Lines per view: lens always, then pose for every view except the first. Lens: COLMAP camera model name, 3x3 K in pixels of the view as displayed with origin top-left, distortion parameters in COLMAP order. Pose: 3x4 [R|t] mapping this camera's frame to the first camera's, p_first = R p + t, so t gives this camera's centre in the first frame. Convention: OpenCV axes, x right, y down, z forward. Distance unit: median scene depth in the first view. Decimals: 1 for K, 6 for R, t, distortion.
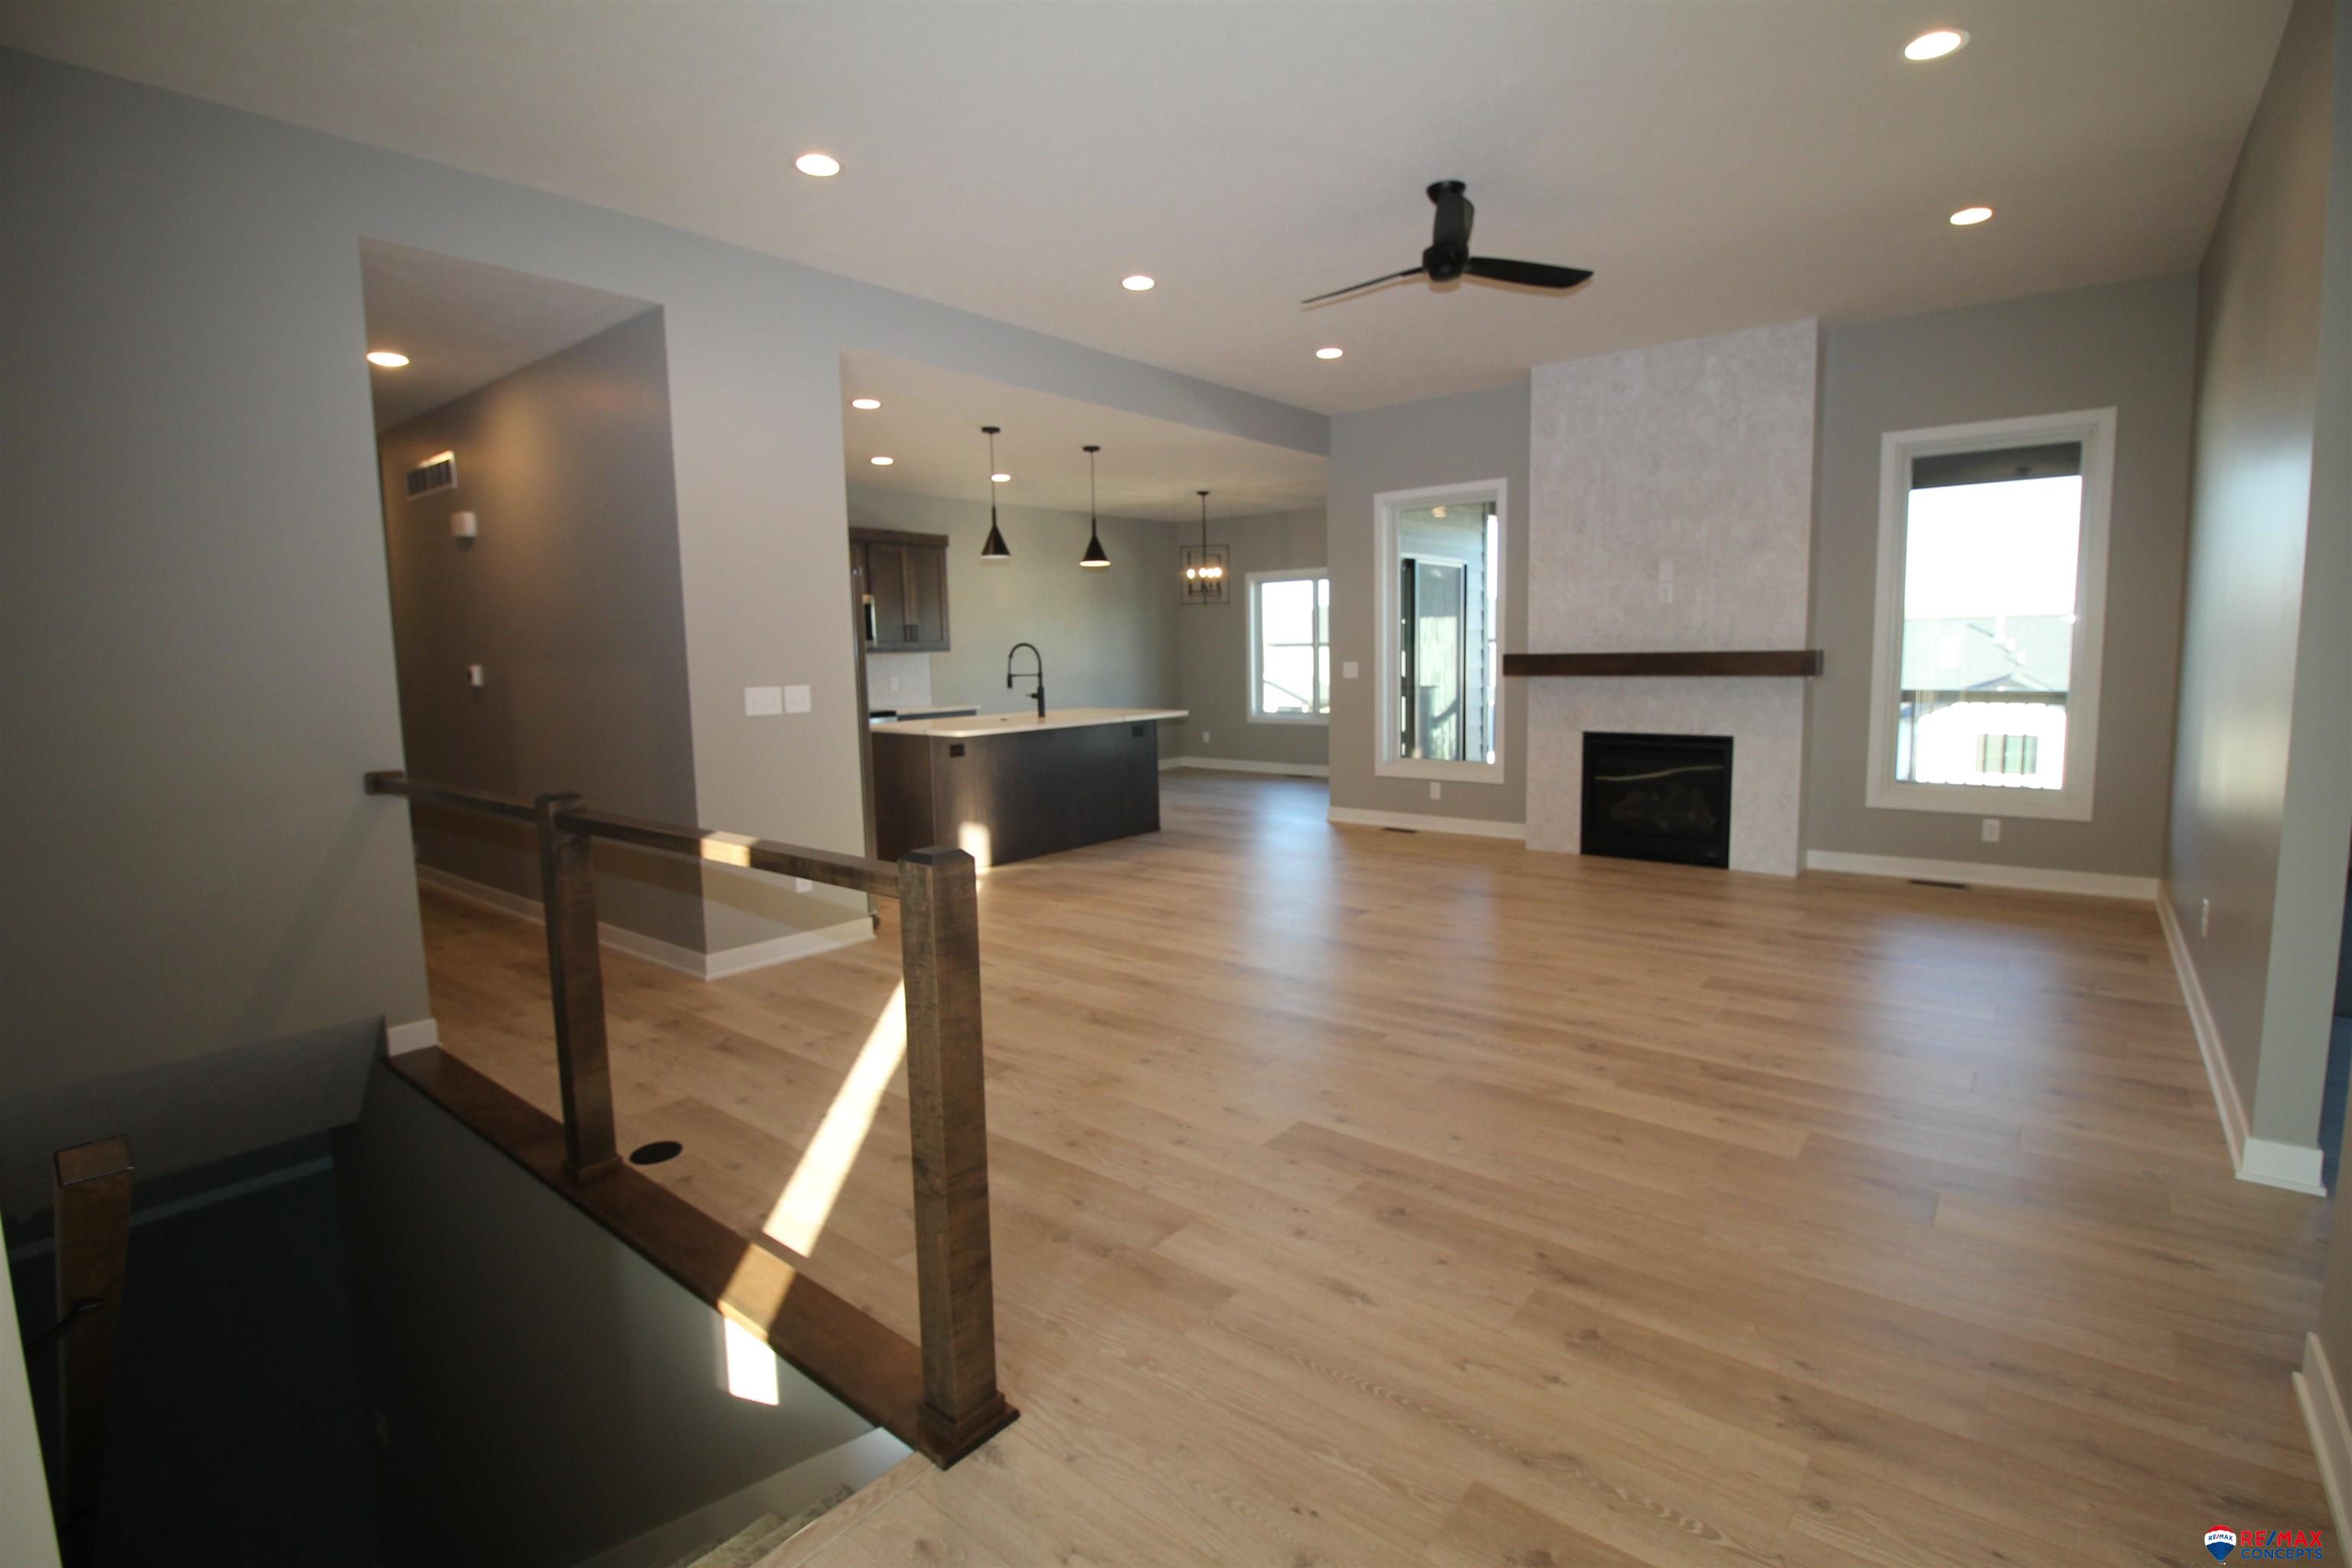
lens RADIAL K [[1094.0, 0, 1207.4], [0, 1094.0, 778.4], [0, 0, 1]] dist [-0.000325, -0.011160]
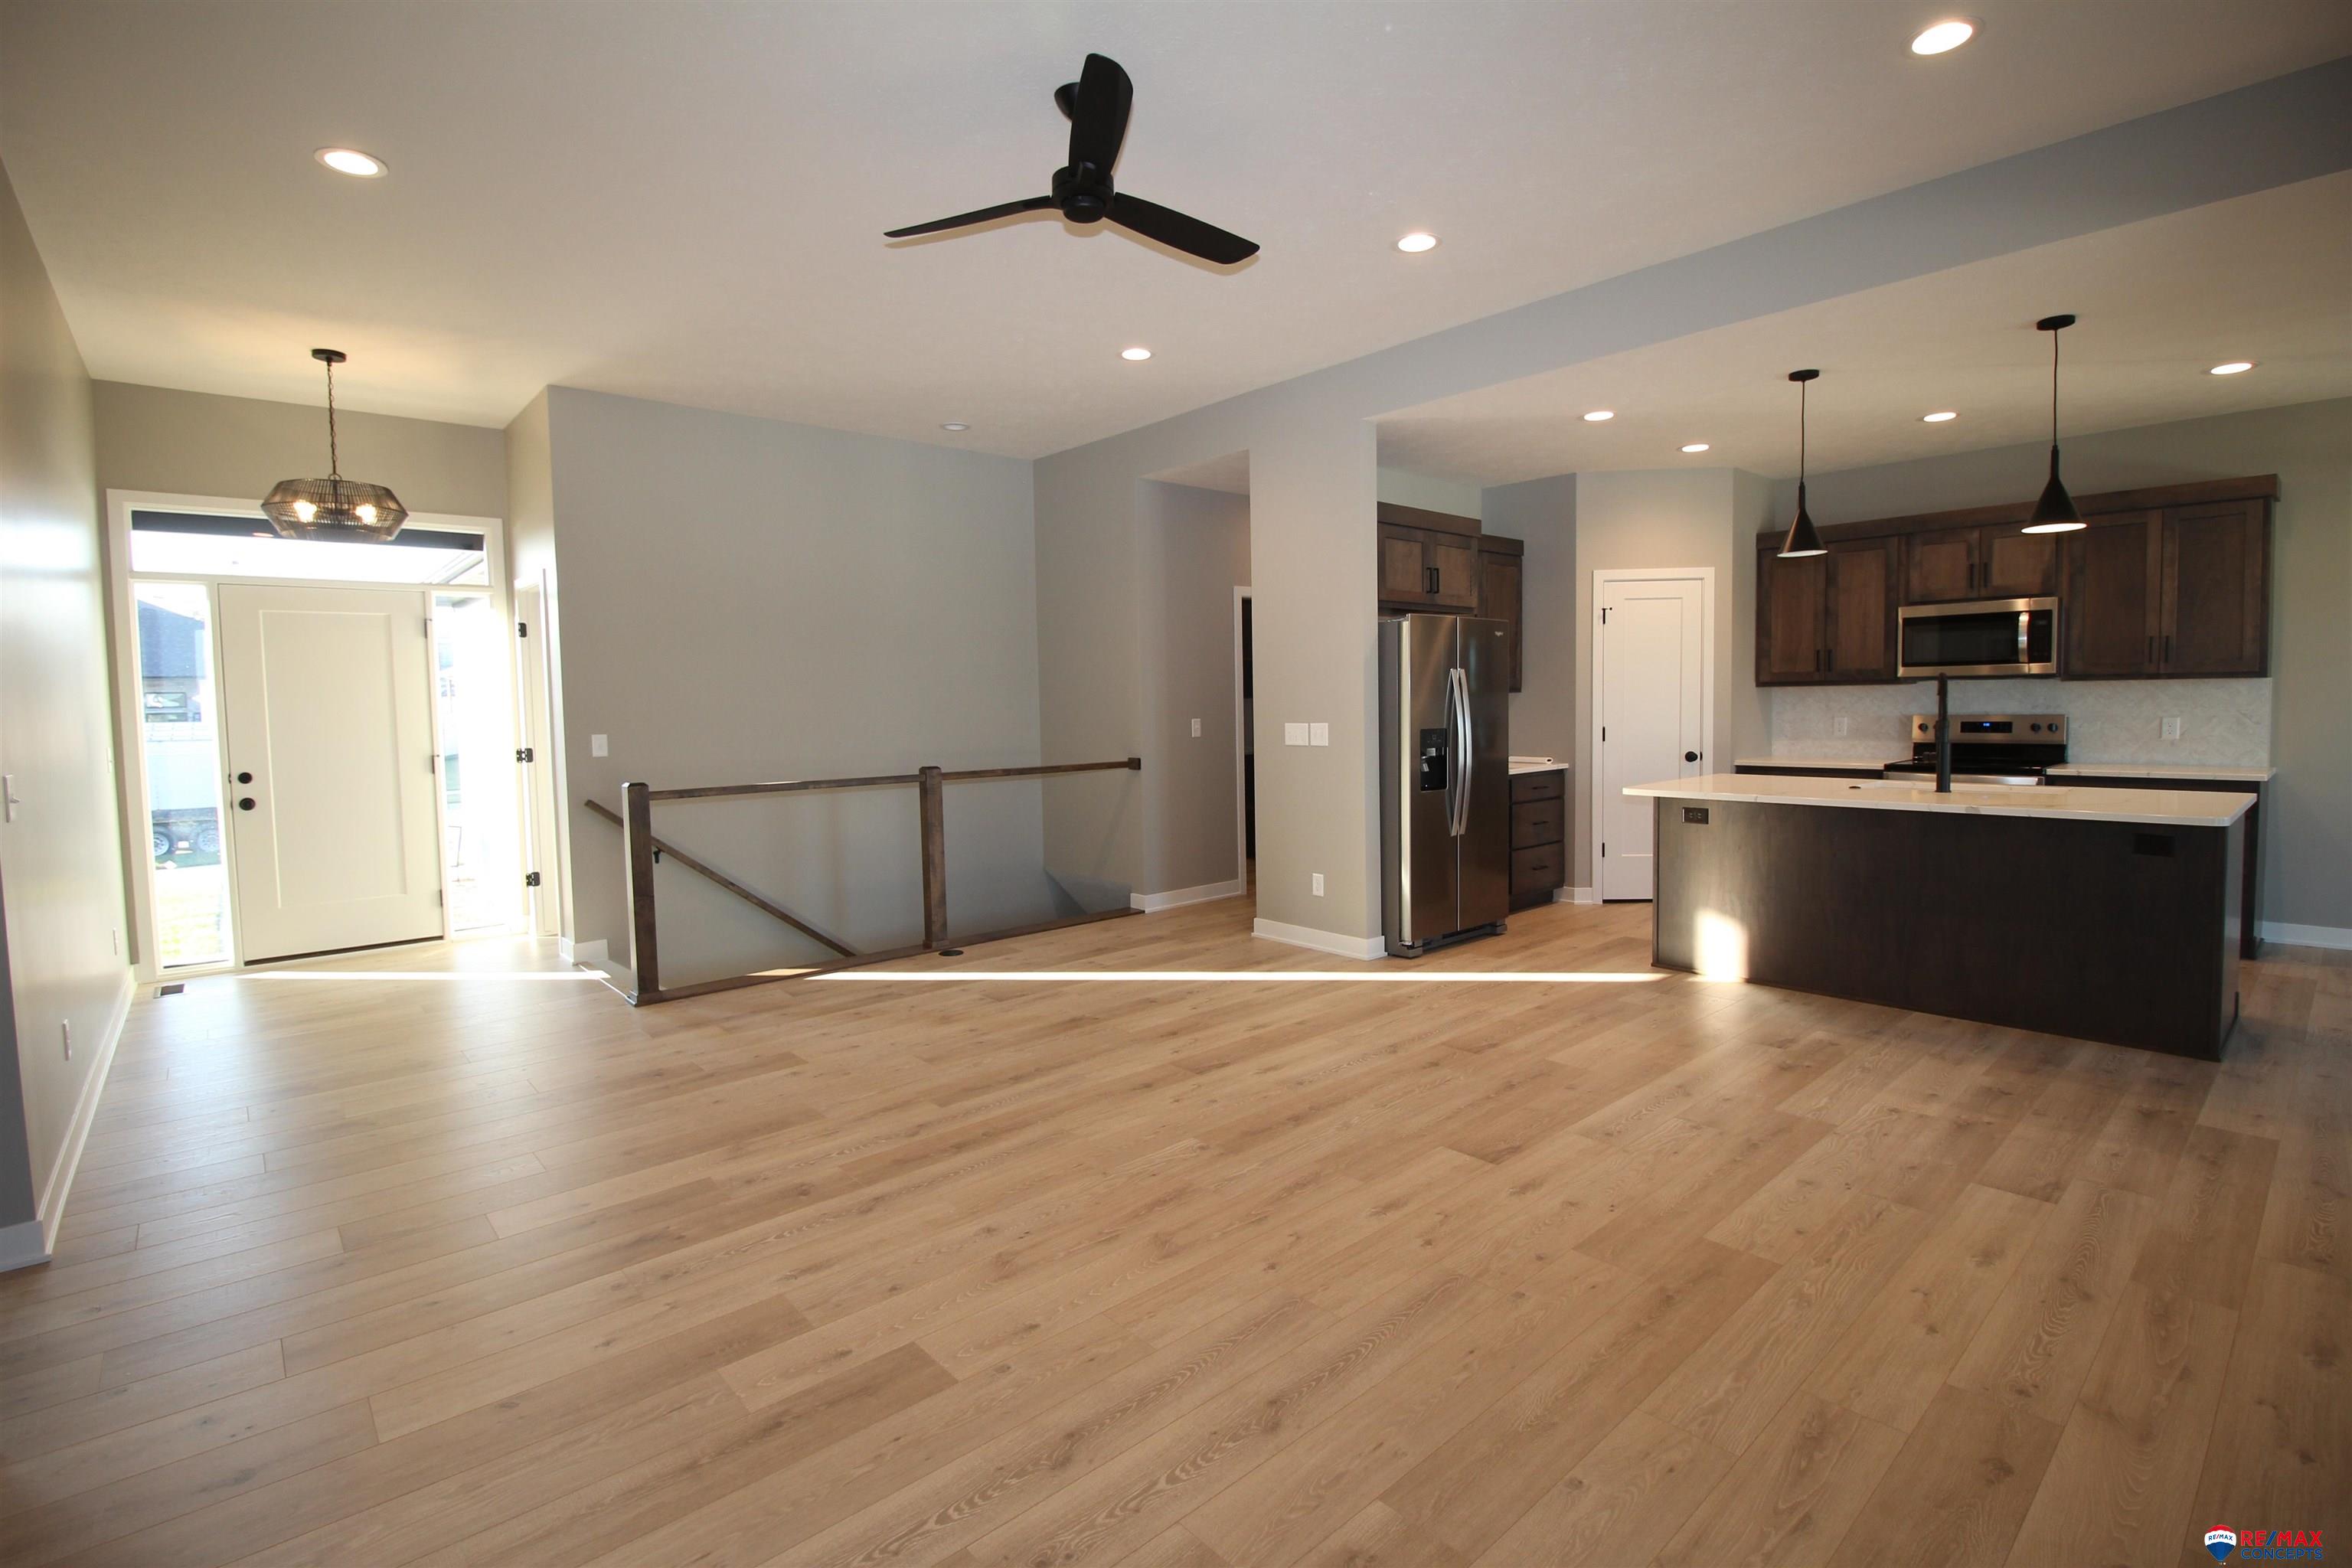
lens RADIAL K [[1094.0, 0, 1172.9], [0, 1094.0, 758.1], [0, 0, 1]] dist [-0.000325, -0.011160]
pose [[-0.181033, 0.075486, -0.980576, 0.599191], [-0.094133, 0.991142, 0.093679, -0.103075], [0.978962, 0.109263, -0.172324, 0.759086]]
